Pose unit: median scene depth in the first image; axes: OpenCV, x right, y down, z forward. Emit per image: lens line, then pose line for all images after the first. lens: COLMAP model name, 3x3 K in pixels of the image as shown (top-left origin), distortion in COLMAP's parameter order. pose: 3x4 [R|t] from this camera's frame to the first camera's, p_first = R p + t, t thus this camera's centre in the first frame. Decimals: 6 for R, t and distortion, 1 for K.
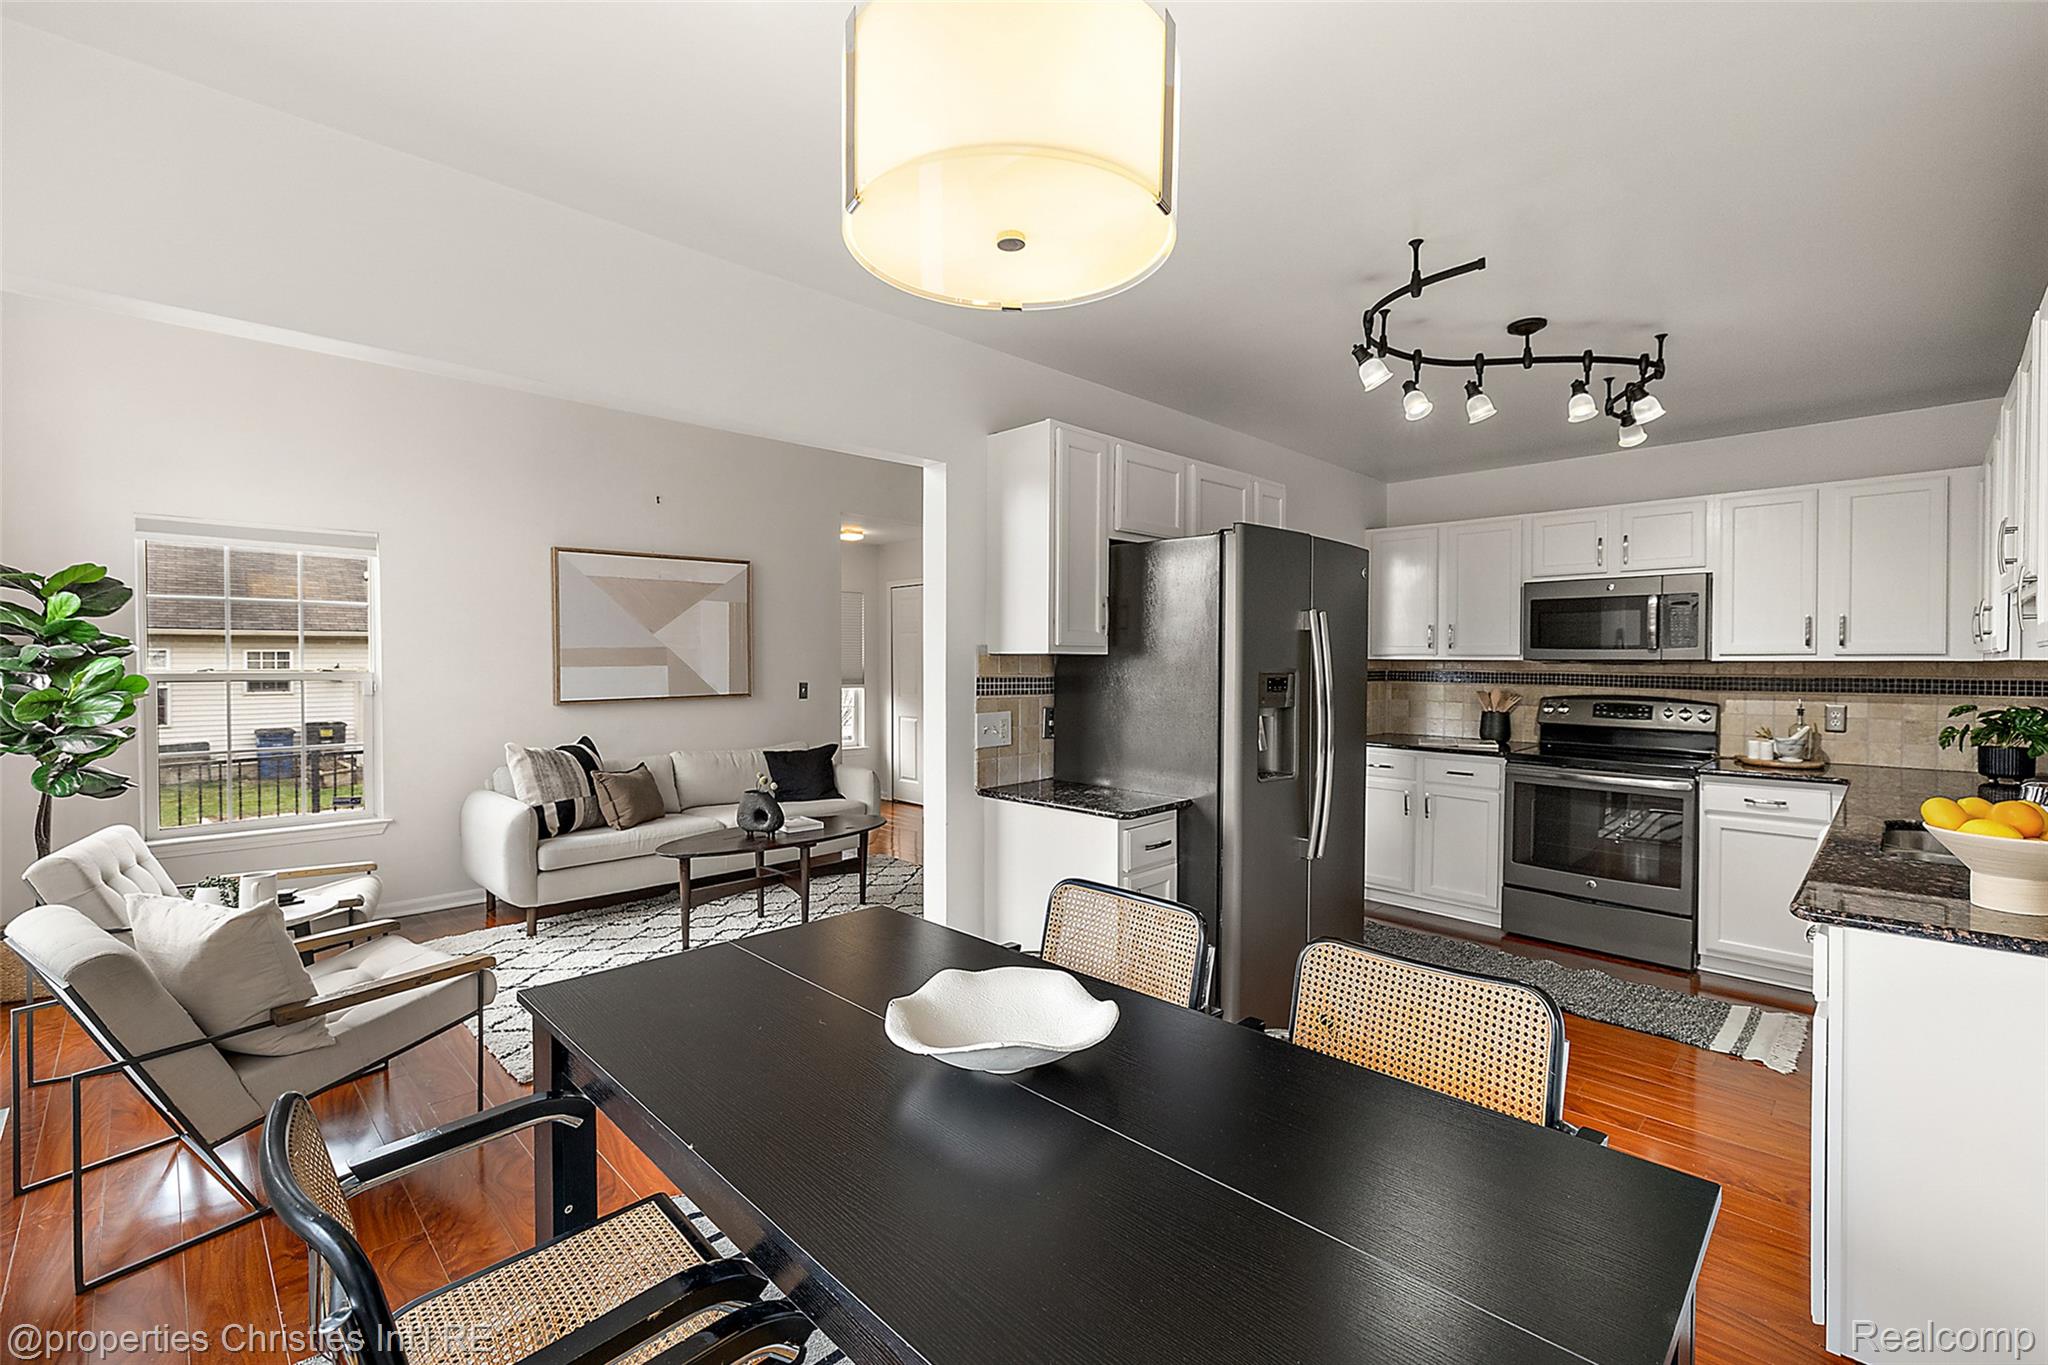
lens RADIAL K [[881.3, 0, 1023.6], [0, 881.3, 661.6], [0, 0, 1]] dist [0.001485, -0.000332]
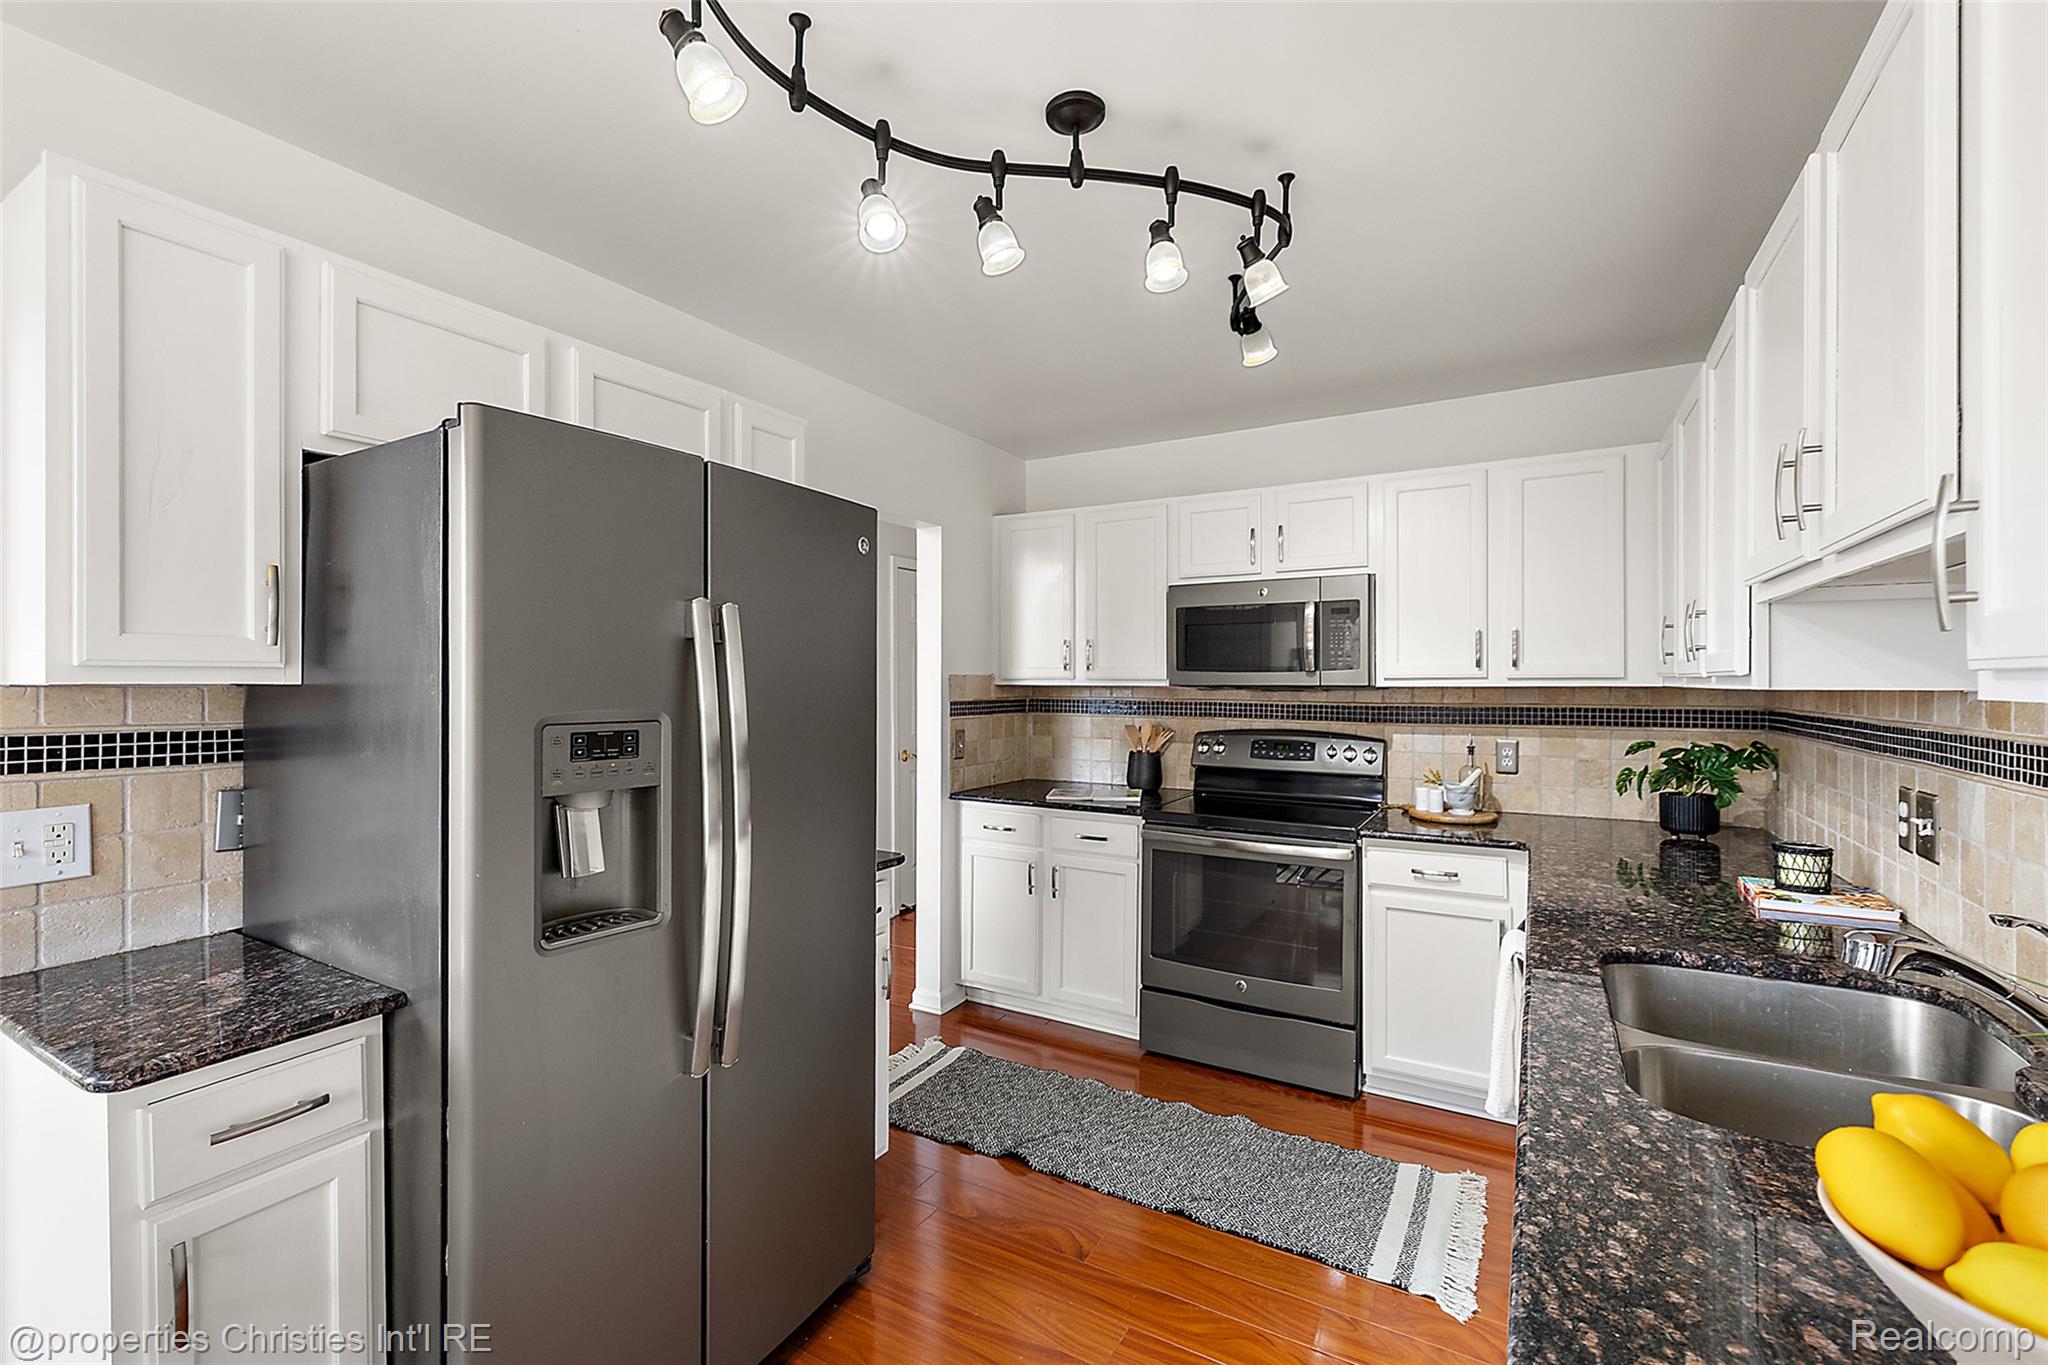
lens RADIAL K [[887.0, 0, 1024.4], [0, 887.0, 671.1], [0, 0, 1]] dist [0.000840, -0.000120]
pose [[0.965333, -0.001177, 0.261018, 0.287527], [0.004893, 0.999896, -0.013585, -0.005742], [-0.260975, 0.014391, 0.965238, 0.337373]]
